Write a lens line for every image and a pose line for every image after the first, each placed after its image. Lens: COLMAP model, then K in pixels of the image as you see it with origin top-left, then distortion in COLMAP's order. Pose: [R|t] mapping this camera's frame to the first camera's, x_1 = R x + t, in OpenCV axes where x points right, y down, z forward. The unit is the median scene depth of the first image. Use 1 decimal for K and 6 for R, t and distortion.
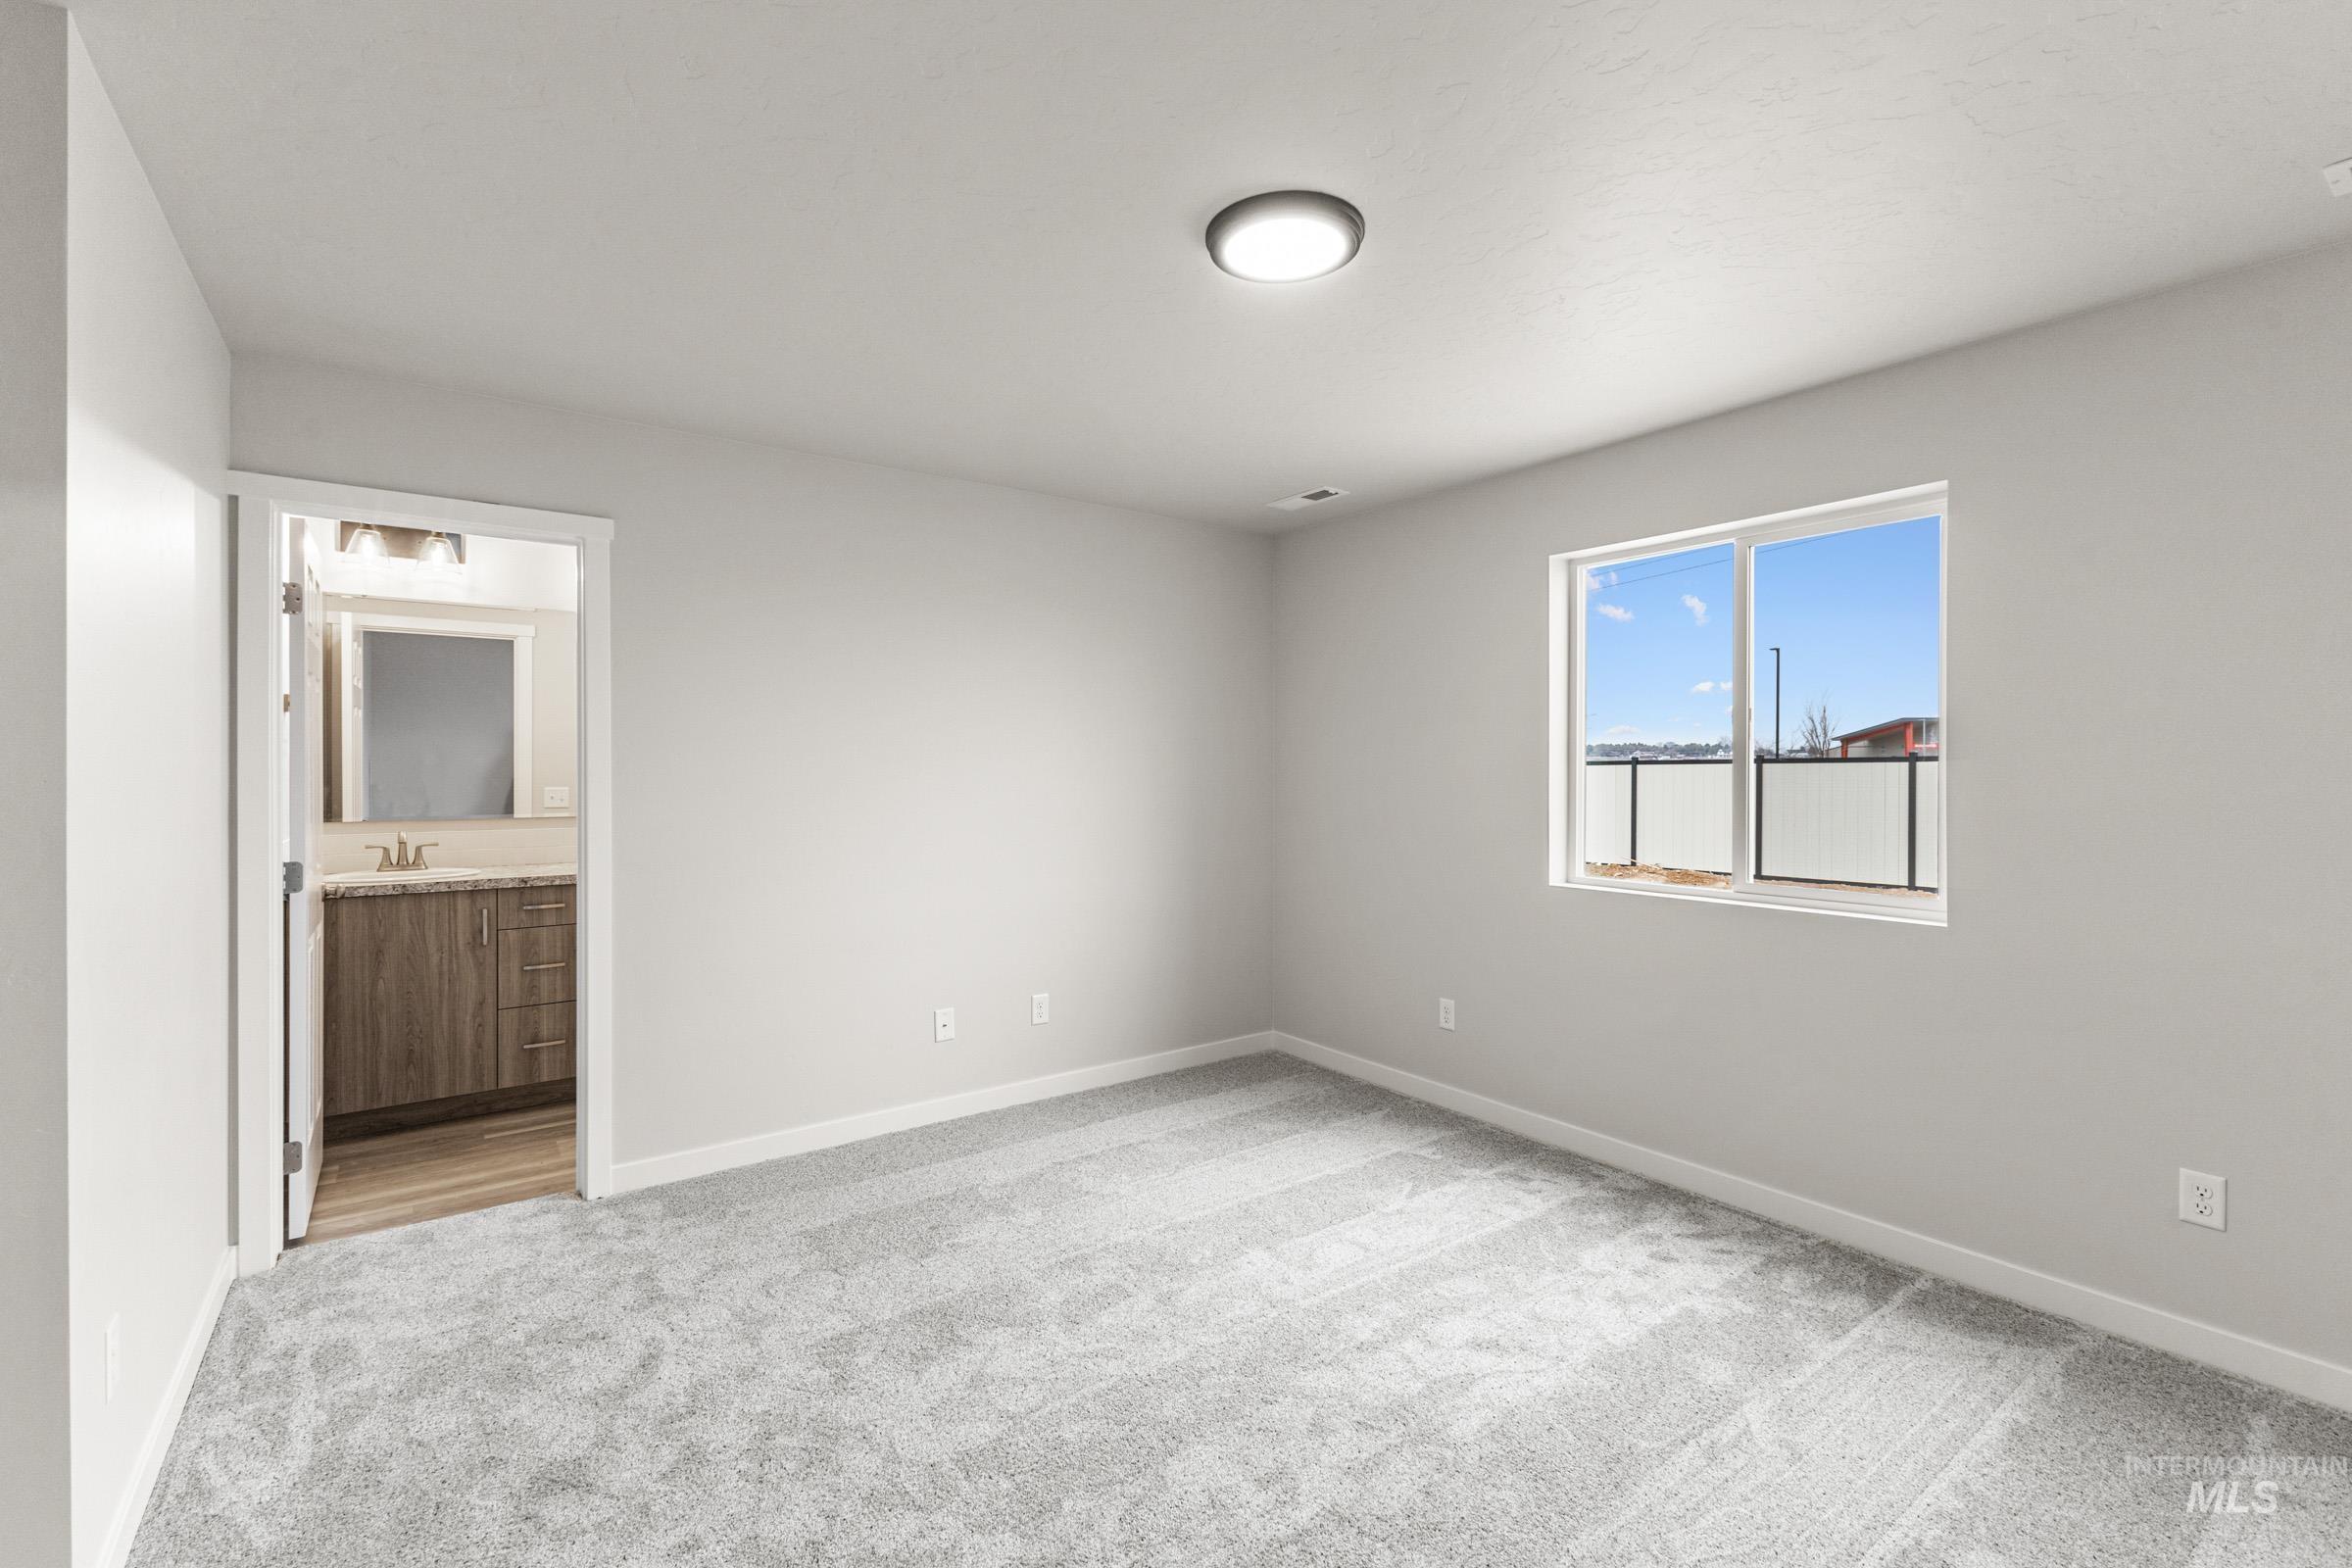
lens RADIAL K [[1028.2, 0, 1197.8], [0, 1028.2, 775.2], [0, 0, 1]] dist [0.003881, -0.000208]
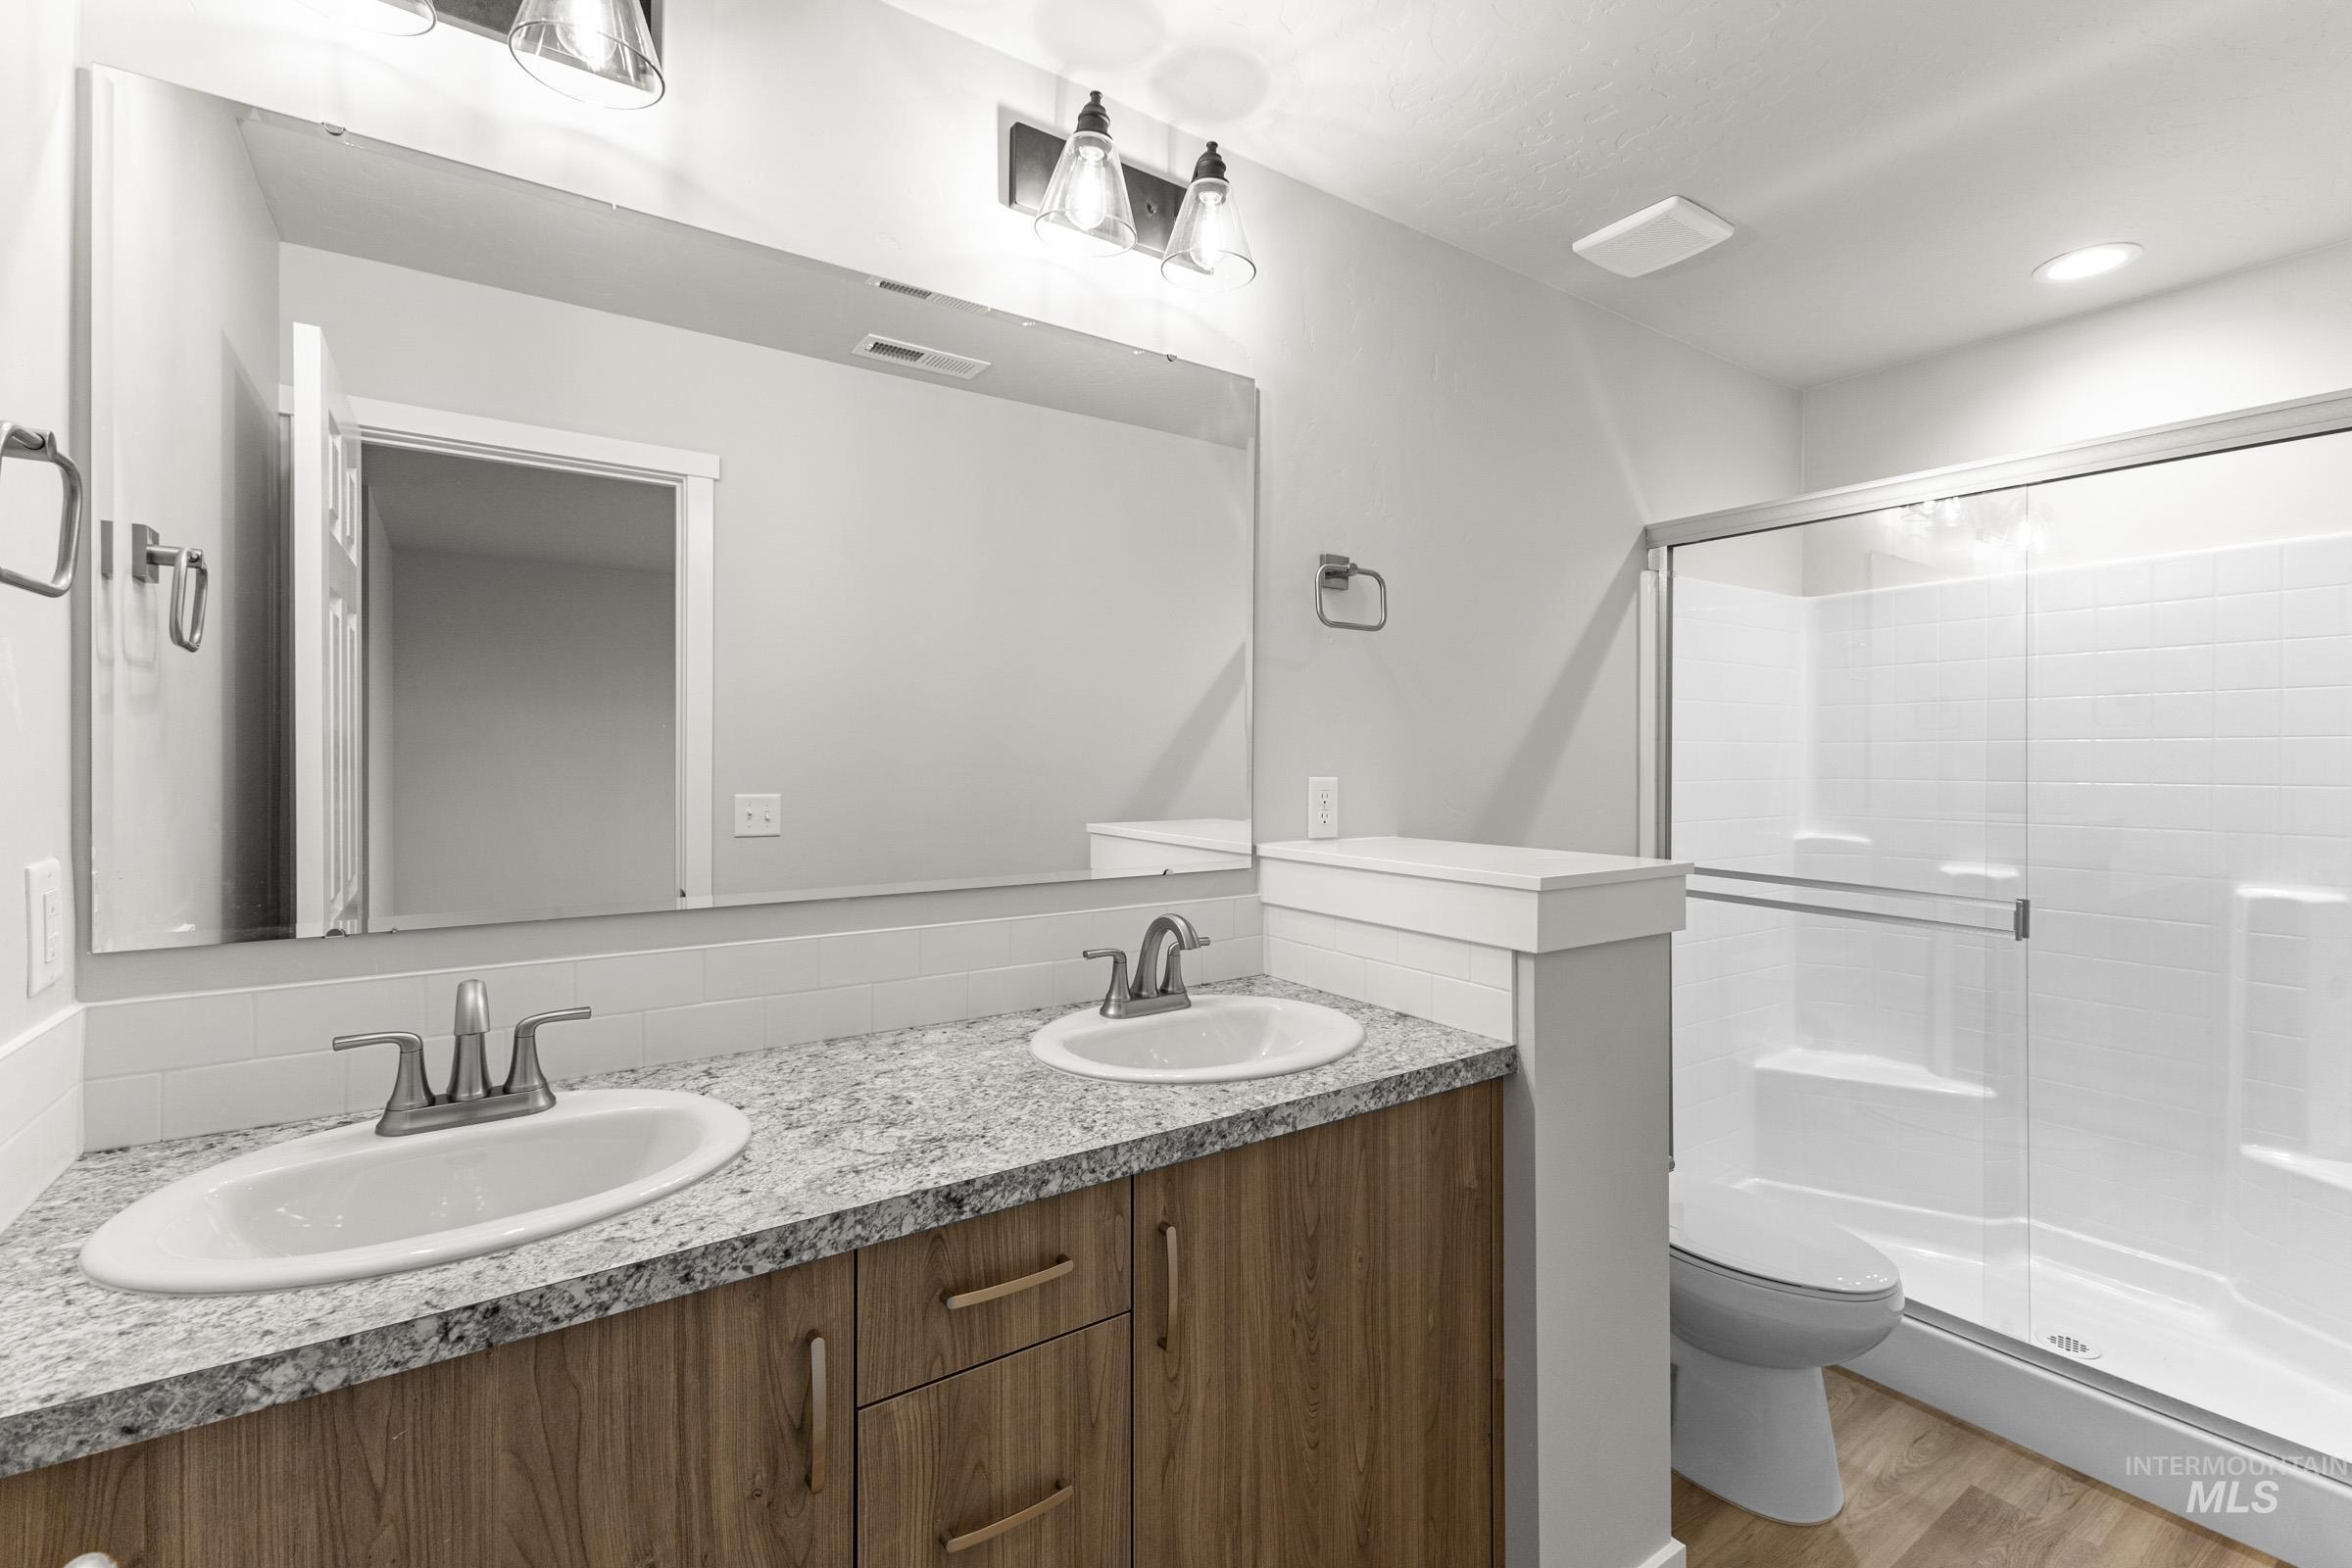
lens RADIAL K [[1028.2, 0, 1184.7], [0, 1028.2, 770.3], [0, 0, 1]] dist [0.003881, -0.000208]
pose [[0.999657, 0.000616, -0.026200, -0.589177], [-0.000529, 0.999994, 0.003326, -0.002153], [0.026202, -0.003311, 0.999651, 0.750215]]
